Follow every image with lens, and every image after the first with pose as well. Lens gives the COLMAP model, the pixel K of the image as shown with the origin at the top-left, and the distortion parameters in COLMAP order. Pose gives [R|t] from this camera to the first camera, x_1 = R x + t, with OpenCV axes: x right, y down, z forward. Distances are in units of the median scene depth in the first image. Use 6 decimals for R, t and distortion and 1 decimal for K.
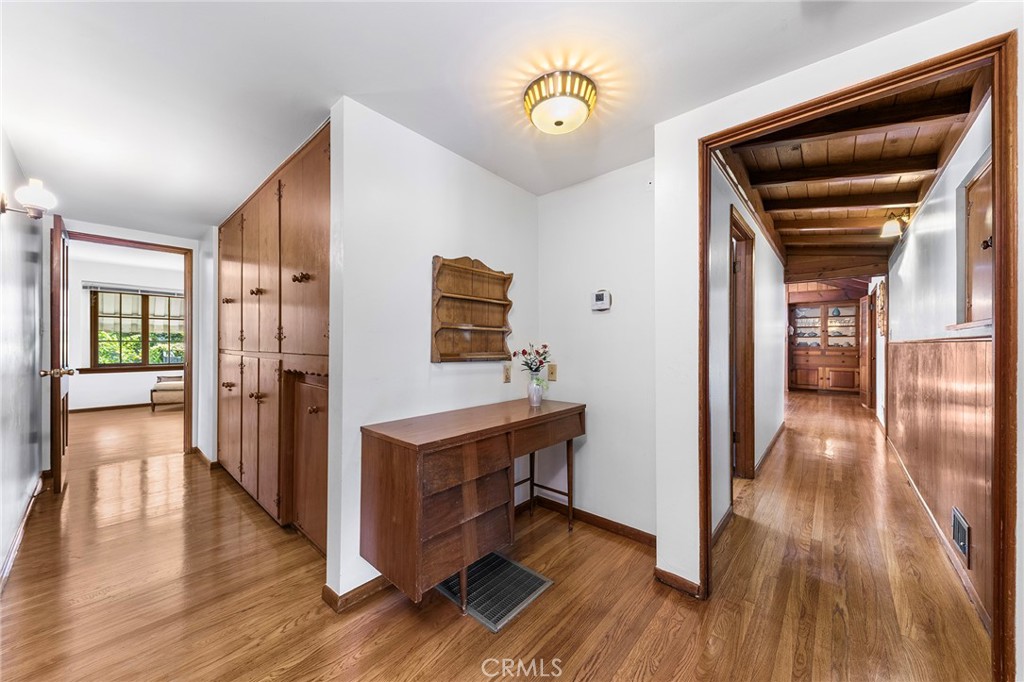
lens RADIAL K [[365.3, 0, 520.3], [0, 365.3, 344.9], [0, 0, 1]] dist [0.003258, -0.000062]
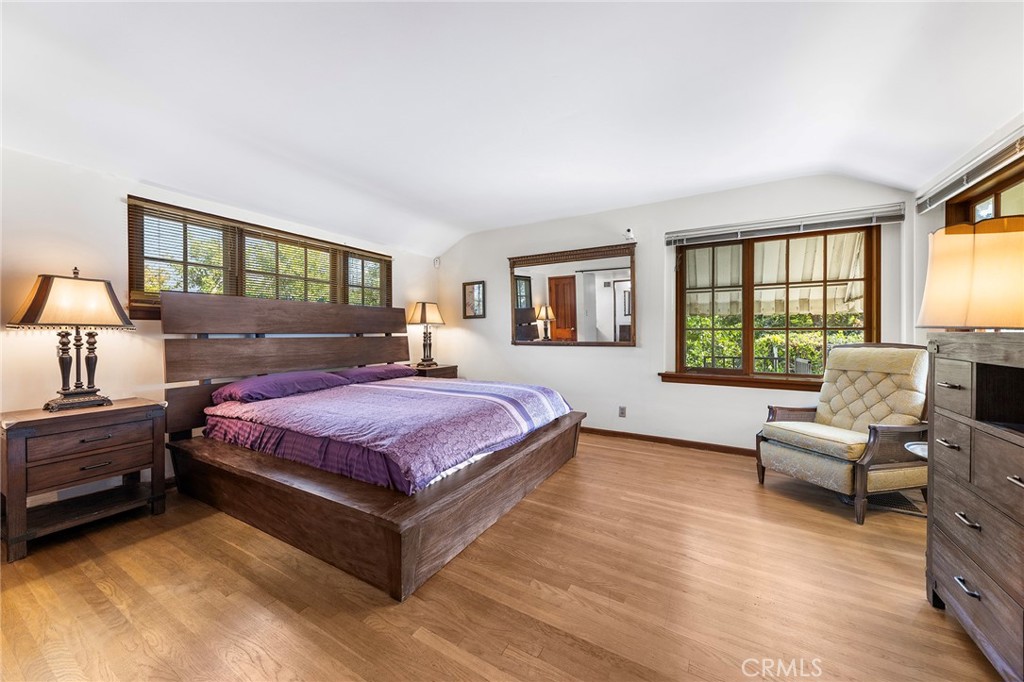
lens RADIAL K [[359.4, 0, 520.3], [0, 359.4, 337.9], [0, 0, 1]] dist [0.001148, -0.000053]
pose [[0.203054, 0.011275, -0.979103, -0.567895], [-0.004001, 0.999935, 0.010686, -0.001871], [0.979159, 0.001747, 0.203086, 0.559382]]
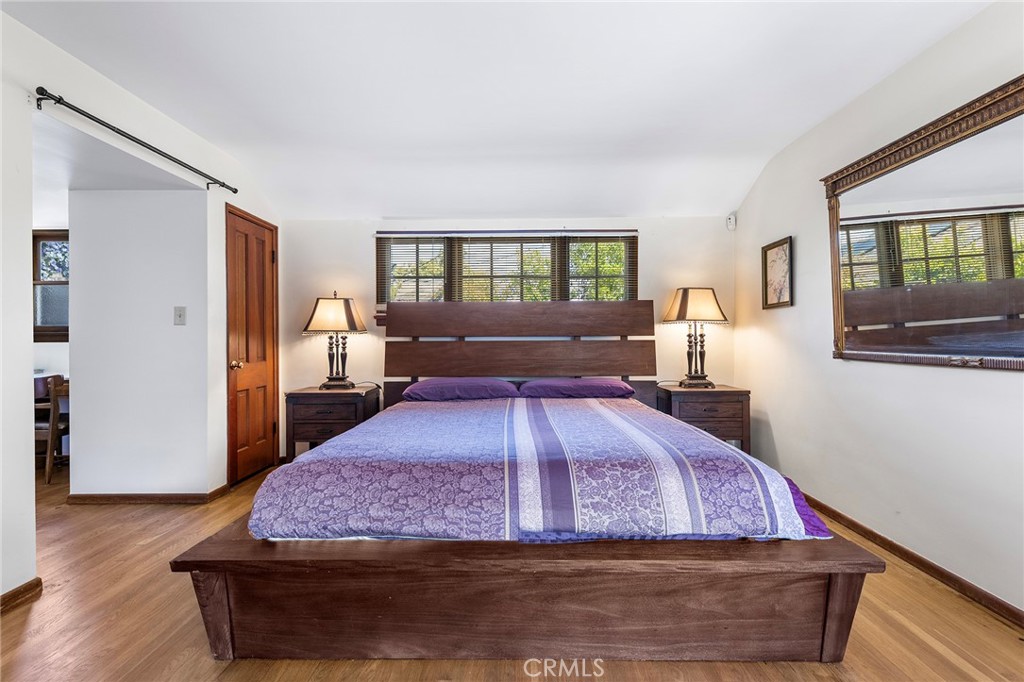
lens RADIAL K [[423.0, 0, 509.7], [0, 423.0, 343.6], [0, 0, 1]] dist [-0.005445, -0.000121]
pose [[-0.760235, 0.006321, -0.649618, -0.926895], [-0.000706, 0.999944, 0.010556, 0.004732], [0.649648, 0.008484, -0.760188, 0.953274]]
